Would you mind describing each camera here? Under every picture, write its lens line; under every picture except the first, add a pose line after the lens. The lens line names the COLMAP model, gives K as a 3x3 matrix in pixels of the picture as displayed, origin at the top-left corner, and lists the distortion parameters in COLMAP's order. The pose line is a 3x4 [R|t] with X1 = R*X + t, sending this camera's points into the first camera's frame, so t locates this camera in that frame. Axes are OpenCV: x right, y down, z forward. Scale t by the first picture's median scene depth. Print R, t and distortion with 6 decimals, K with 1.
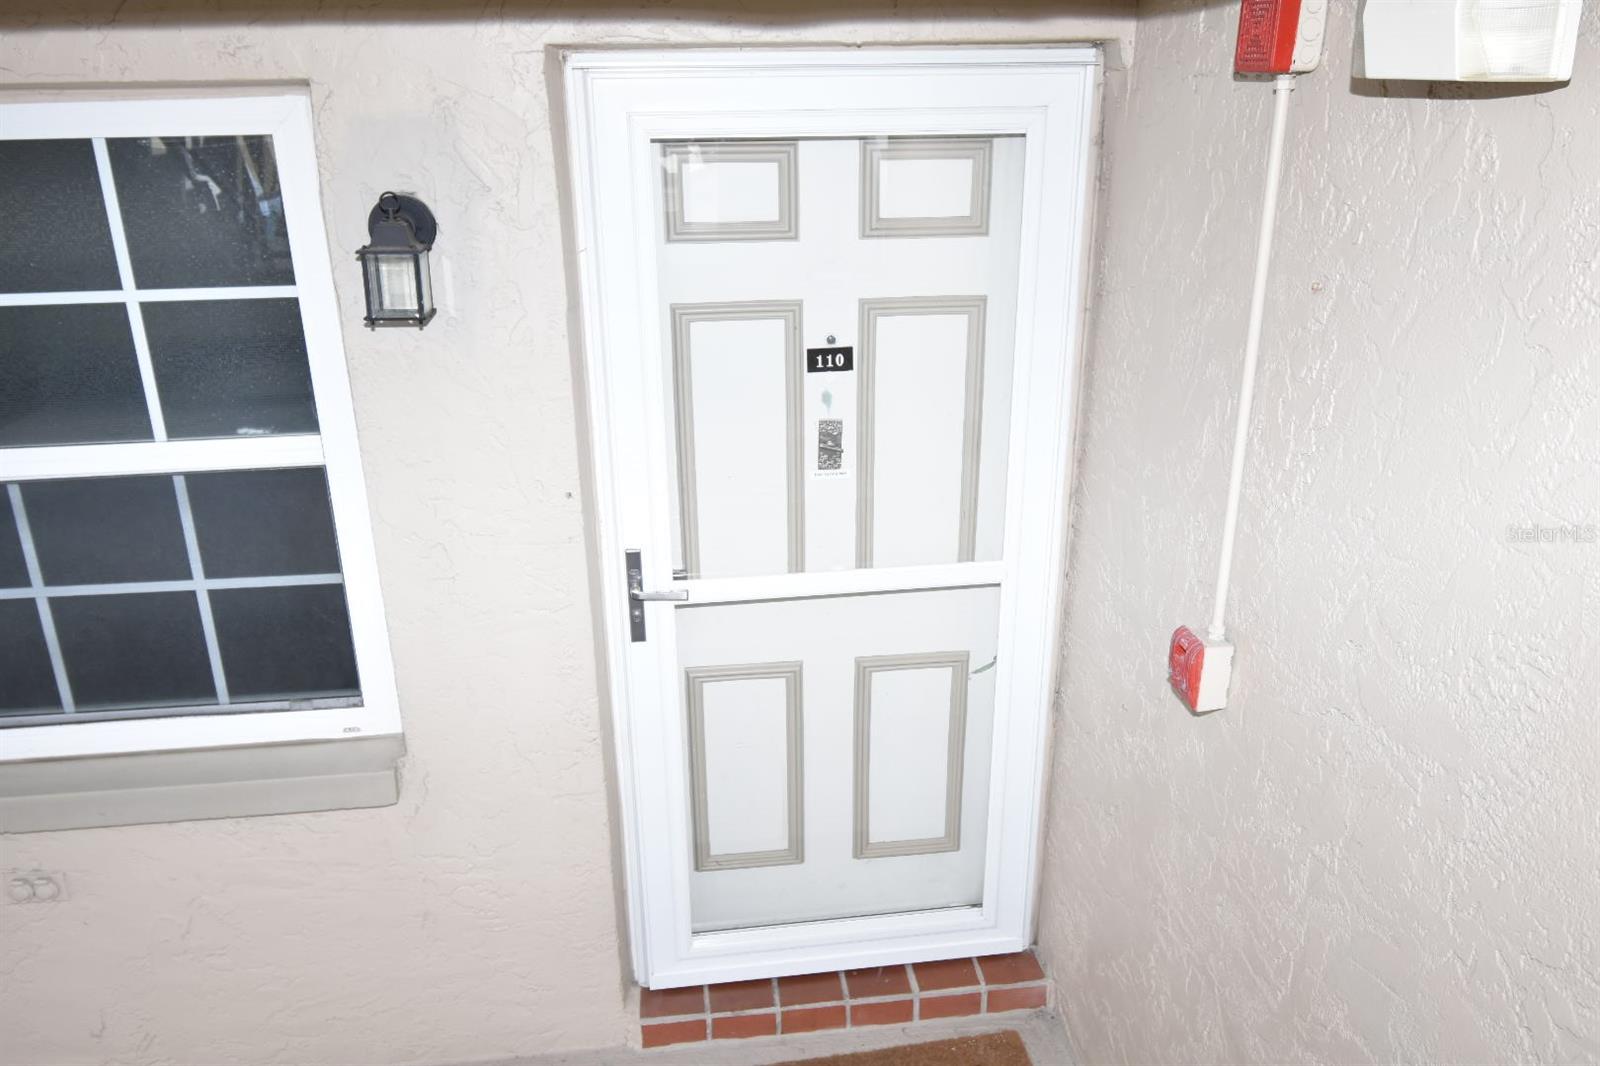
lens RADIAL K [[1208.7, 0, 800.0], [0, 1208.7, 533.4], [0, 0, 1]] dist [-0.018480, -0.001424]
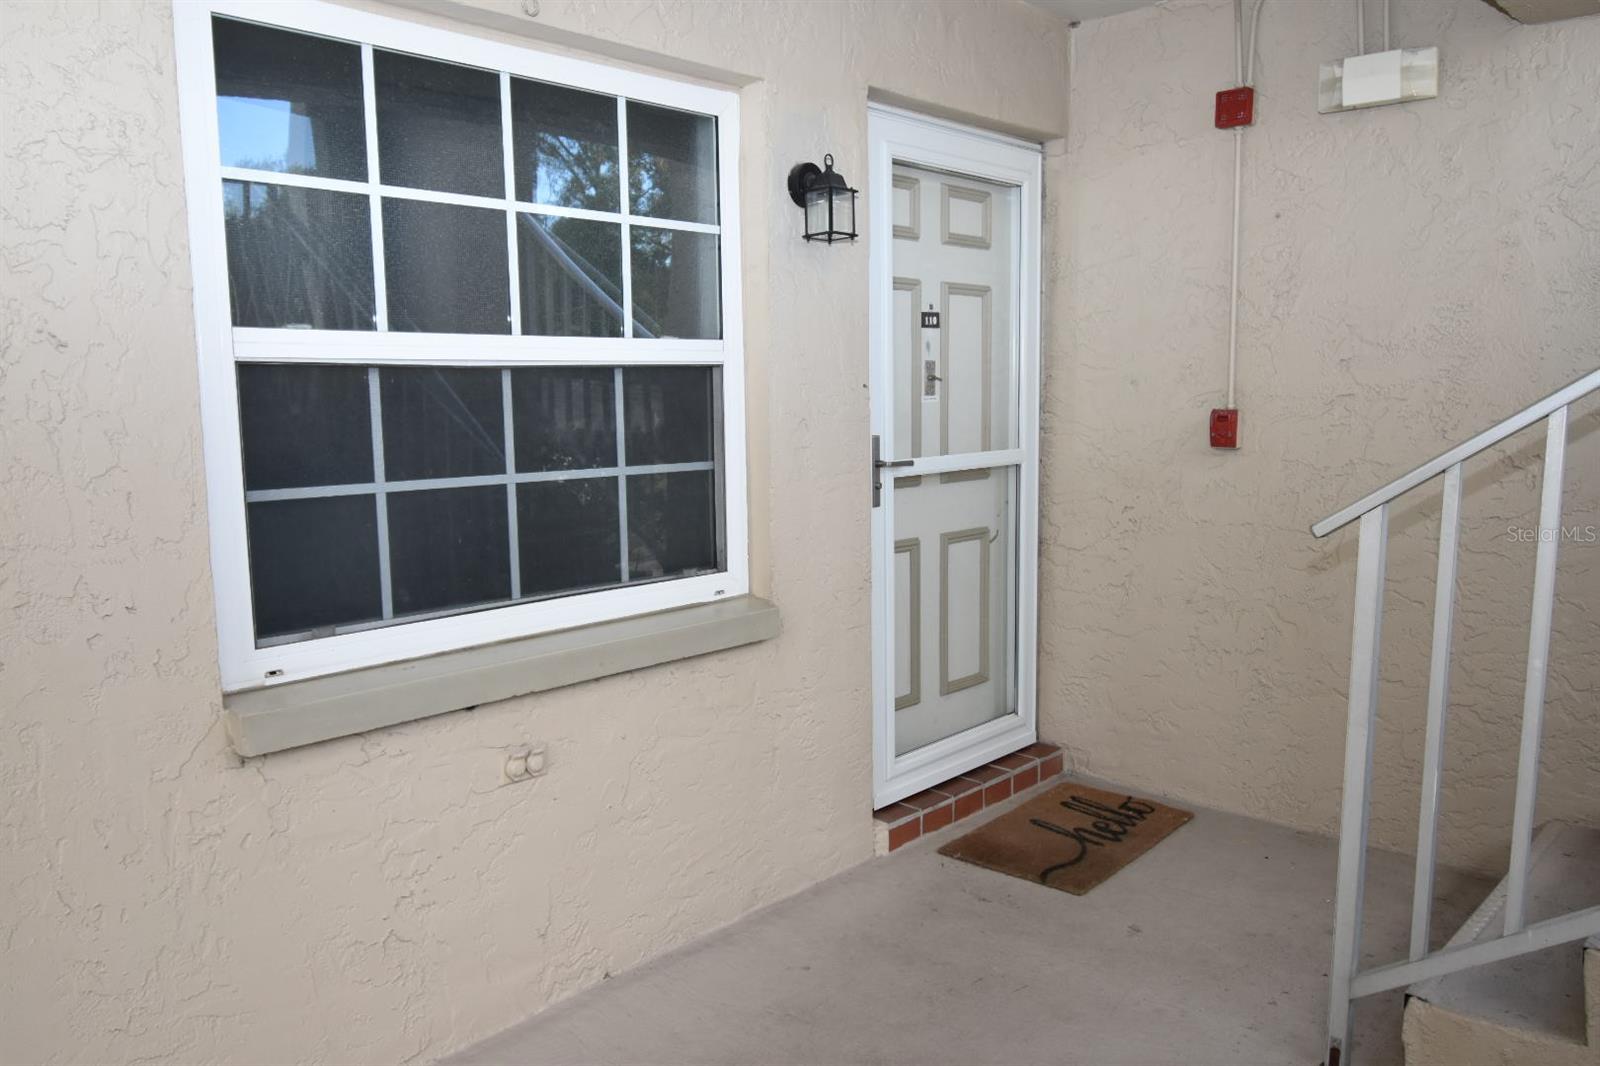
lens RADIAL K [[1208.7, 0, 801.7], [0, 1208.7, 534.4], [0, 0, 1]] dist [-0.018480, -0.001424]
pose [[0.768288, -0.079319, 0.635170, -1.106626], [0.238701, 0.956218, -0.169317, 0.341494], [-0.593932, 0.281700, 0.753585, 0.008857]]
